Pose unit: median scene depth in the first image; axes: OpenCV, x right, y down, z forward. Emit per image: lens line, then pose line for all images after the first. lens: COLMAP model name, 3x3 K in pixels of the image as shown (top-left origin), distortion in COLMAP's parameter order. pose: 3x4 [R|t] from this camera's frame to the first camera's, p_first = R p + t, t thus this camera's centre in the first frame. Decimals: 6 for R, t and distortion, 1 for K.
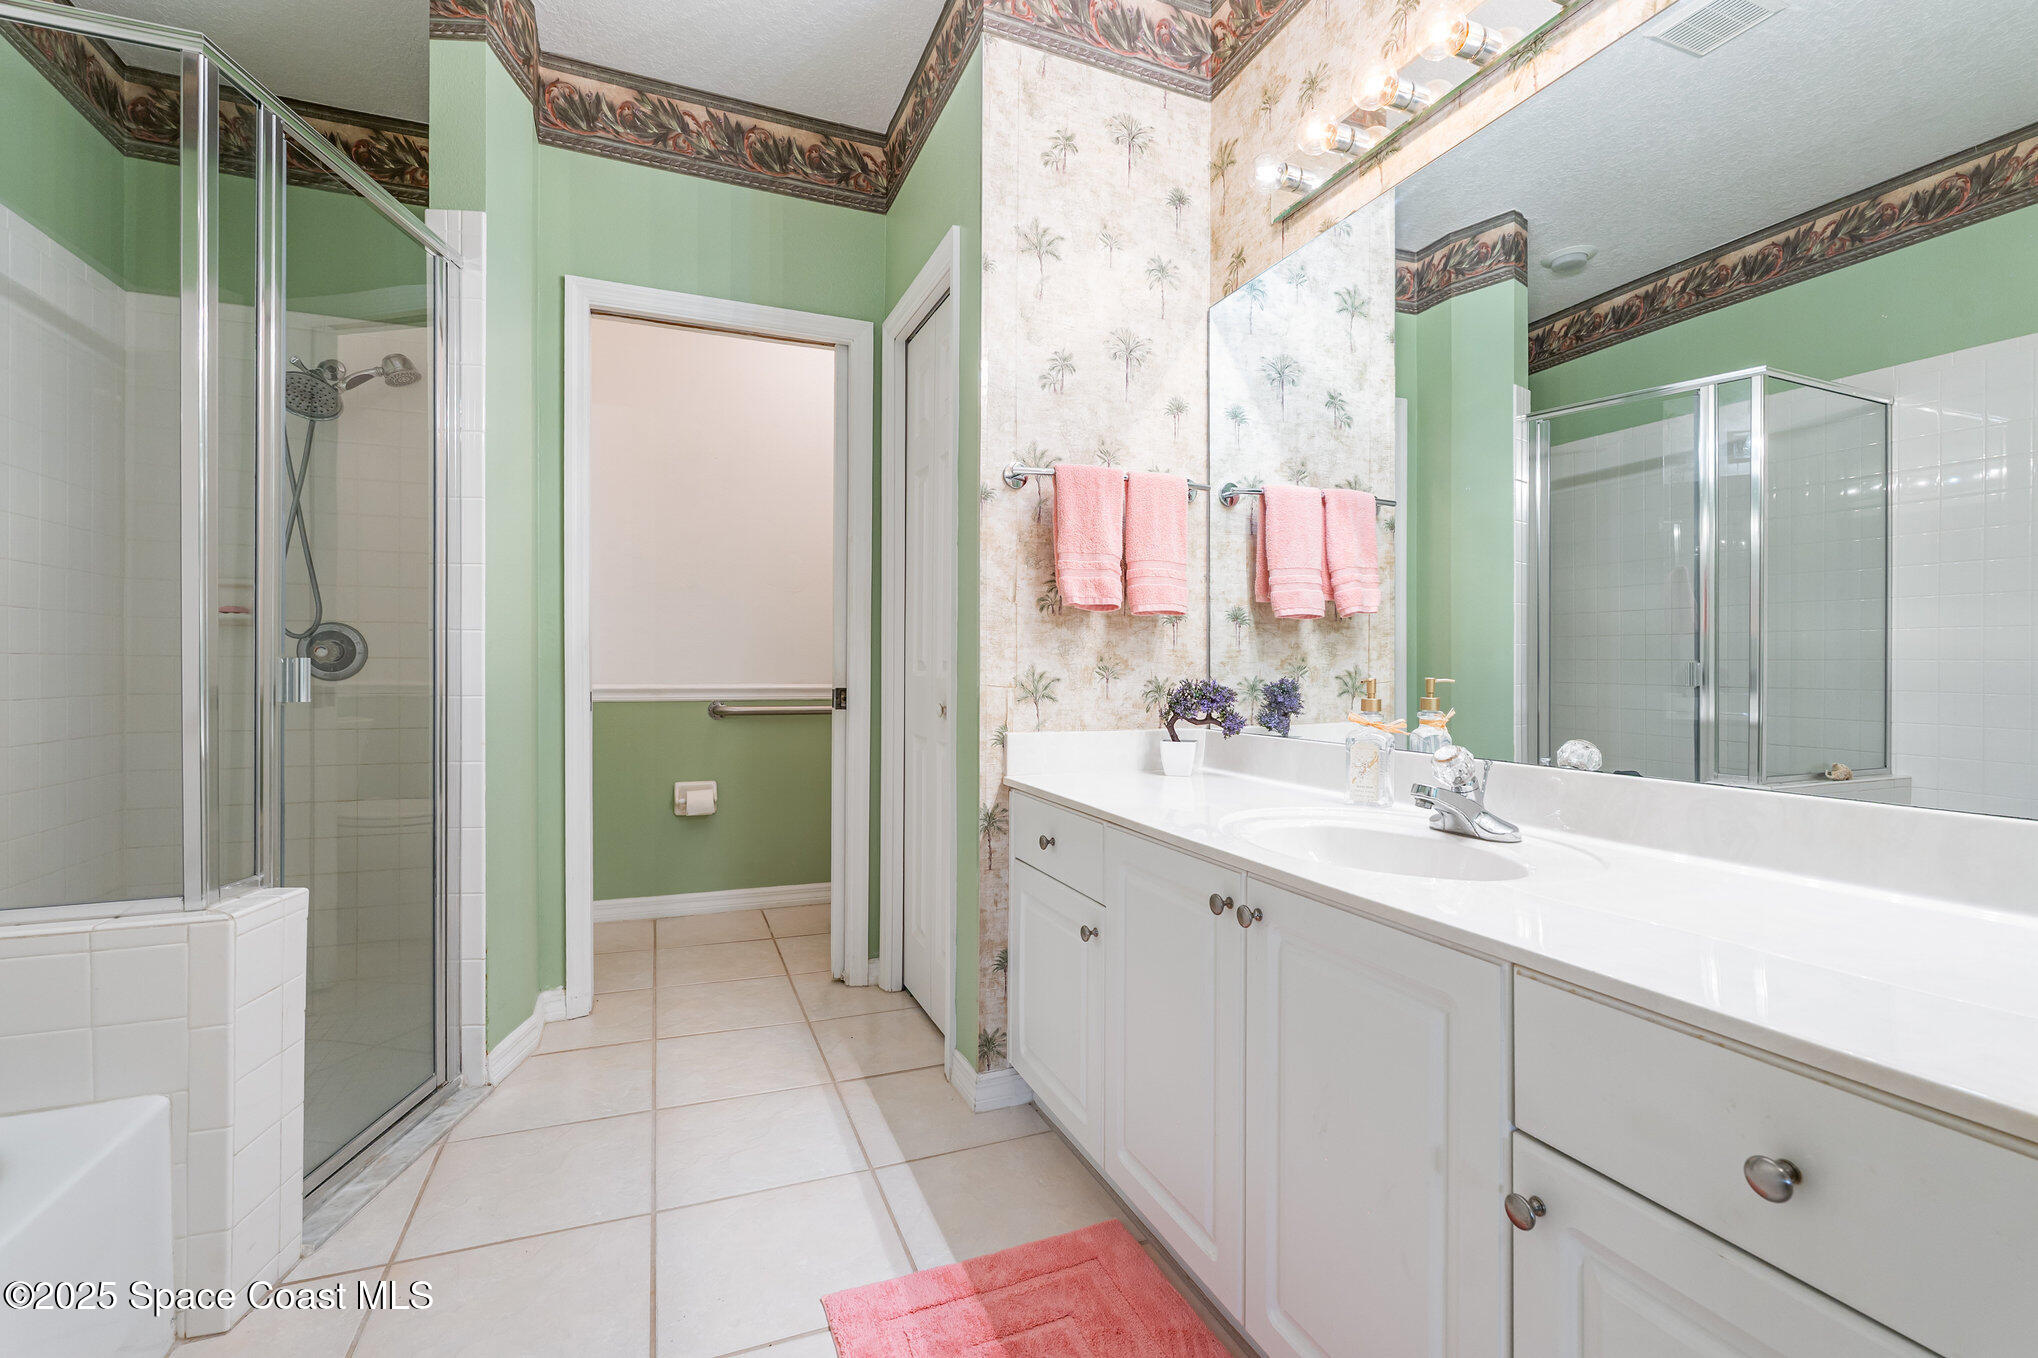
lens RADIAL K [[914.9, 0, 1021.9], [0, 914.9, 671.0], [0, 0, 1]] dist [-0.002801, 0.000199]
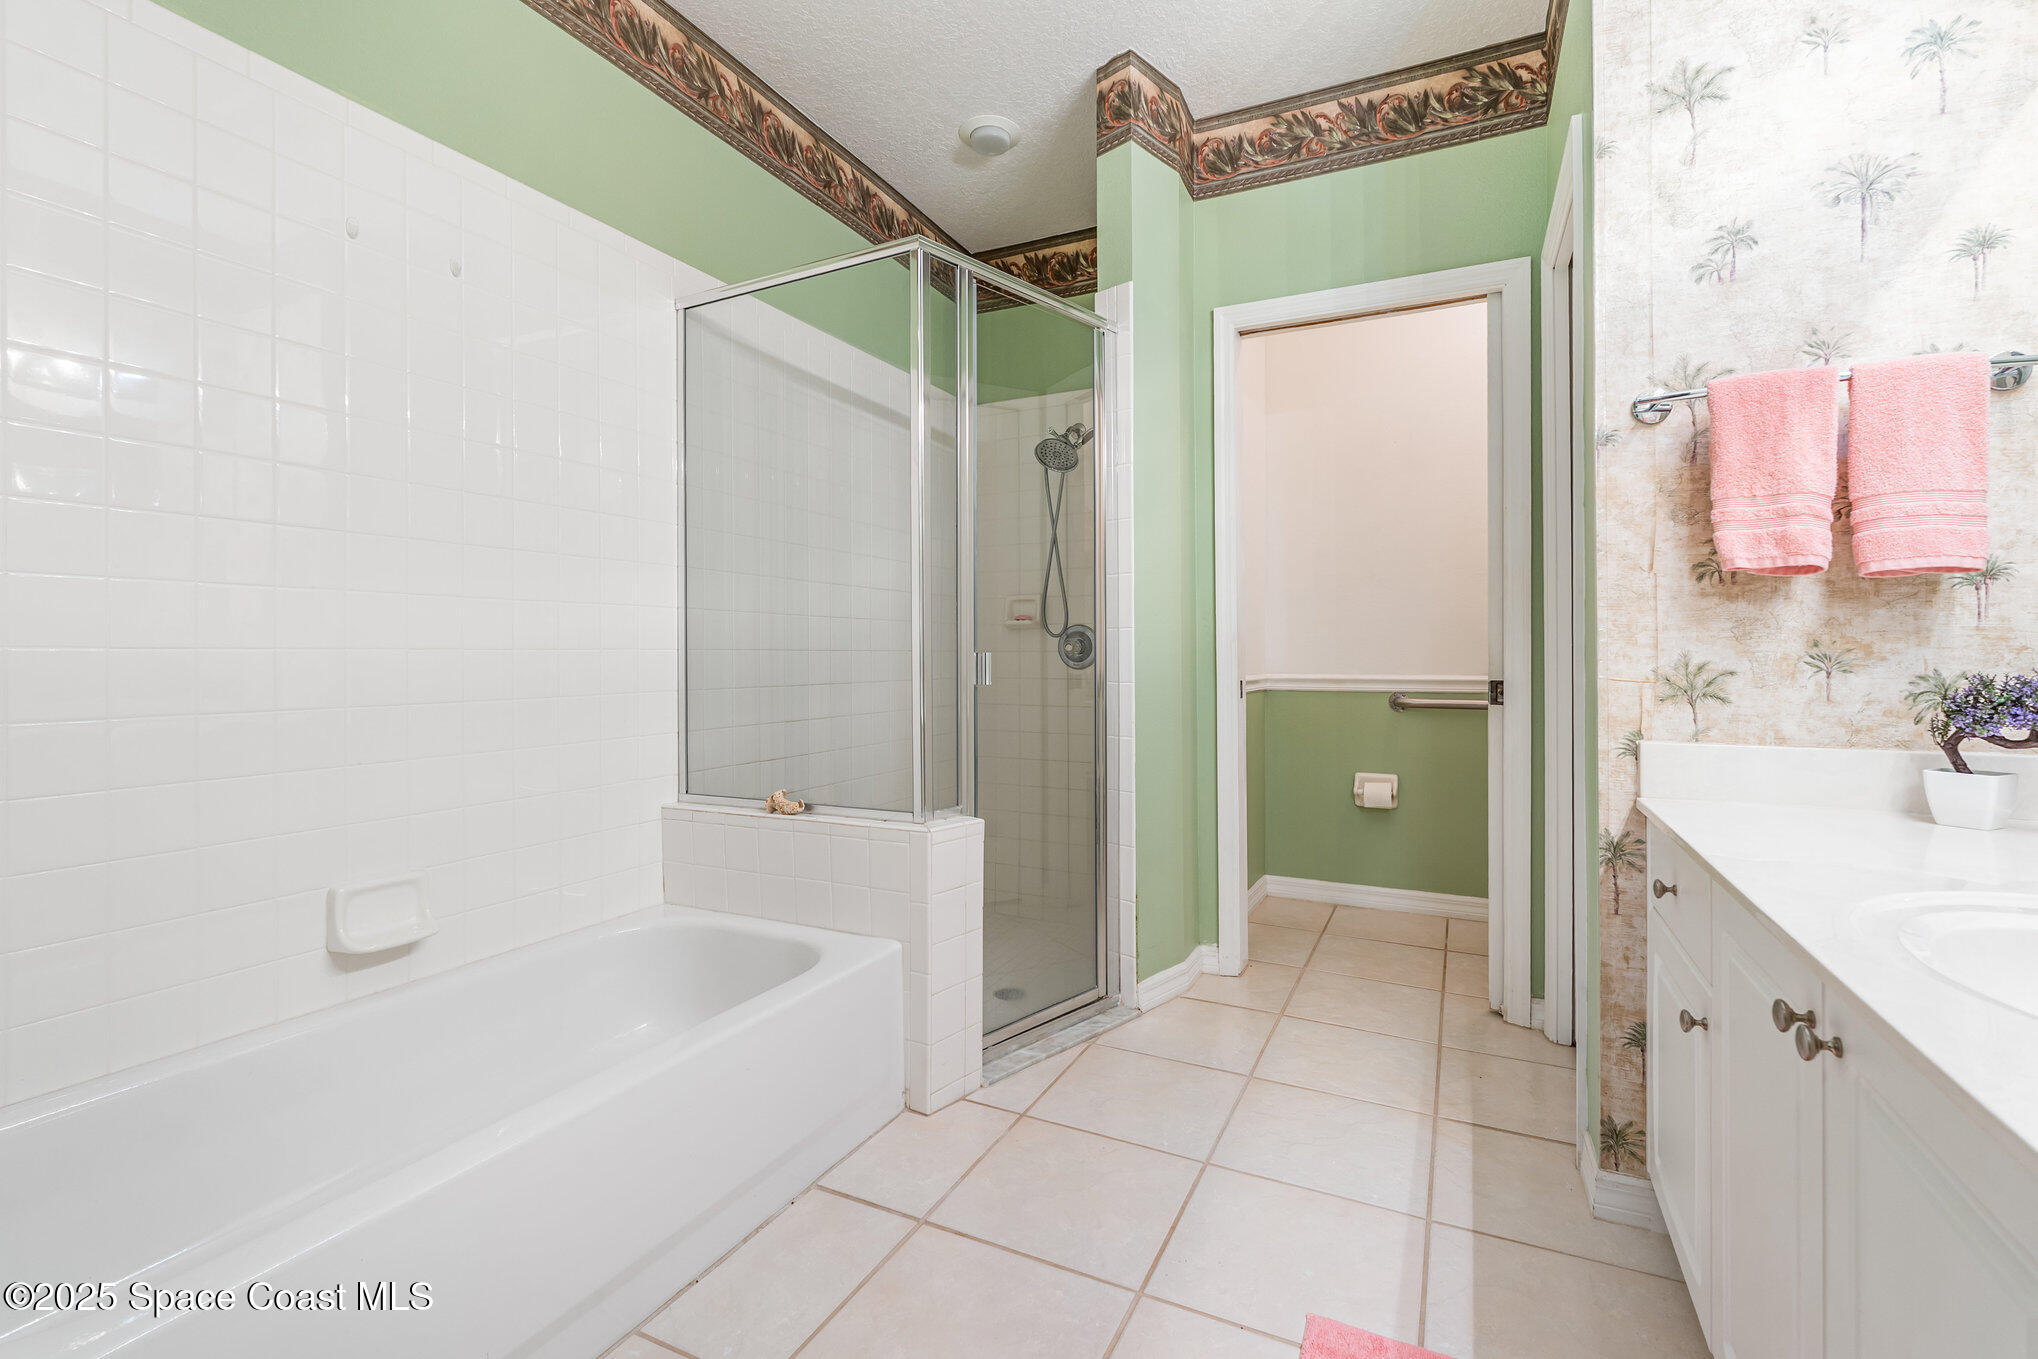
lens RADIAL K [[916.9, 0, 1012.0], [0, 916.9, 652.0], [0, 0, 1]] dist [-0.001877, -0.000102]
pose [[0.655662, -0.008782, -0.755003, 0.213283], [0.001432, 0.999945, -0.010387, -0.000567], [0.755053, 0.005729, 0.655639, 0.088688]]
